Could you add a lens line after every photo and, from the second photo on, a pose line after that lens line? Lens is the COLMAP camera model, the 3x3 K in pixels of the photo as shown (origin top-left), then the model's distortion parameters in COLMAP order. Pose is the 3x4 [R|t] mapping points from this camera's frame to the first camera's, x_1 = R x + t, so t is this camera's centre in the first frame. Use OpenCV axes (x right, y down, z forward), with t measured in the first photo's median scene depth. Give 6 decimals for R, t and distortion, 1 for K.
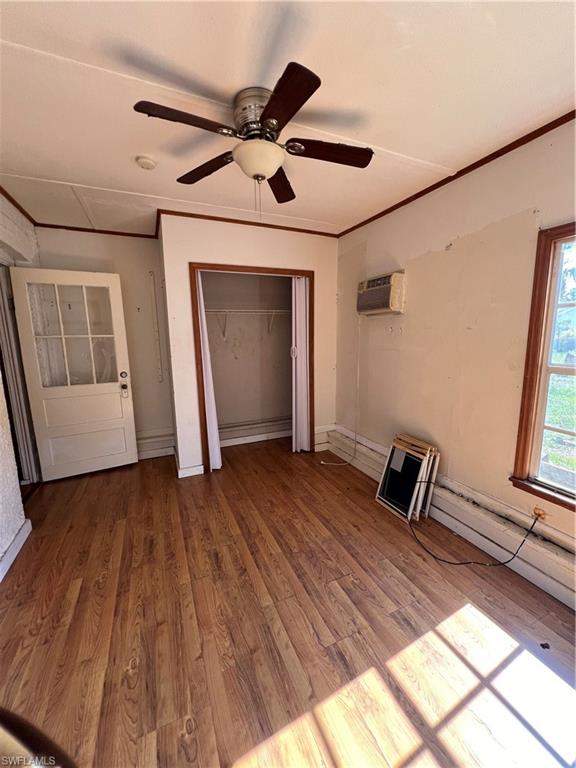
lens RADIAL K [[313.3, 0, 291.7], [0, 313.3, 383.1], [0, 0, 1]] dist [-0.003122, 0.001361]
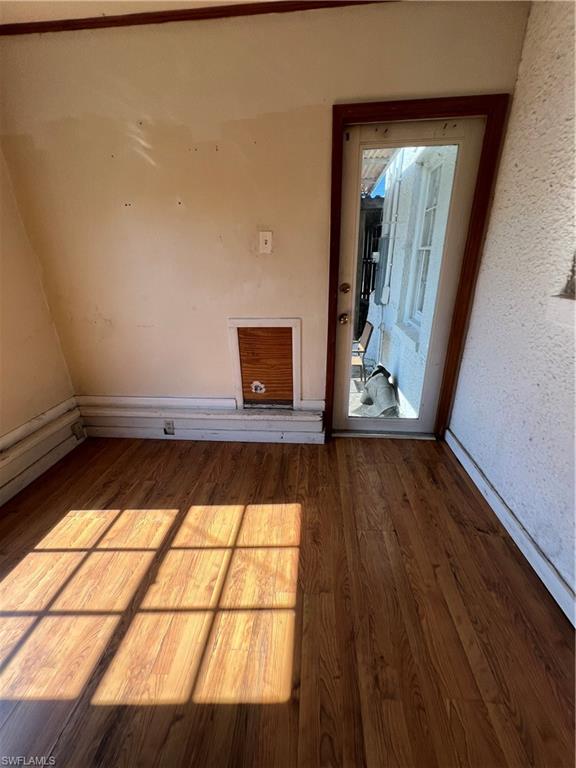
lens RADIAL K [[313.3, 0, 289.8], [0, 313.3, 383.0], [0, 0, 1]] dist [-0.003122, 0.001361]
pose [[-0.876067, -0.149658, 0.458377, -0.324814], [0.111216, 0.862270, 0.494087, -0.052877], [-0.469188, 0.483832, -0.738762, 0.823692]]
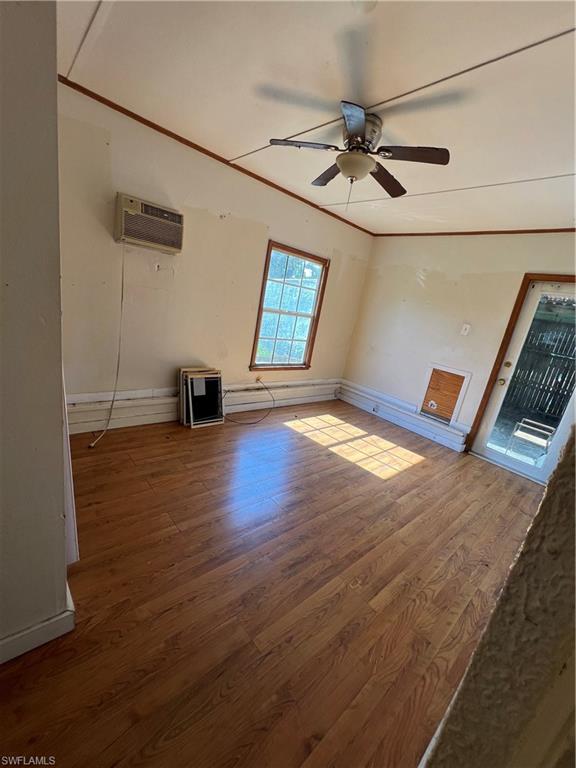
lens RADIAL K [[313.3, 0, 293.1], [0, 313.3, 382.4], [0, 0, 1]] dist [-0.003122, 0.001361]
pose [[-0.318918, -0.278179, 0.906040, -1.415432], [-0.015865, 0.957390, 0.288361, -0.208084], [-0.947650, 0.077589, -0.309742, 1.661538]]
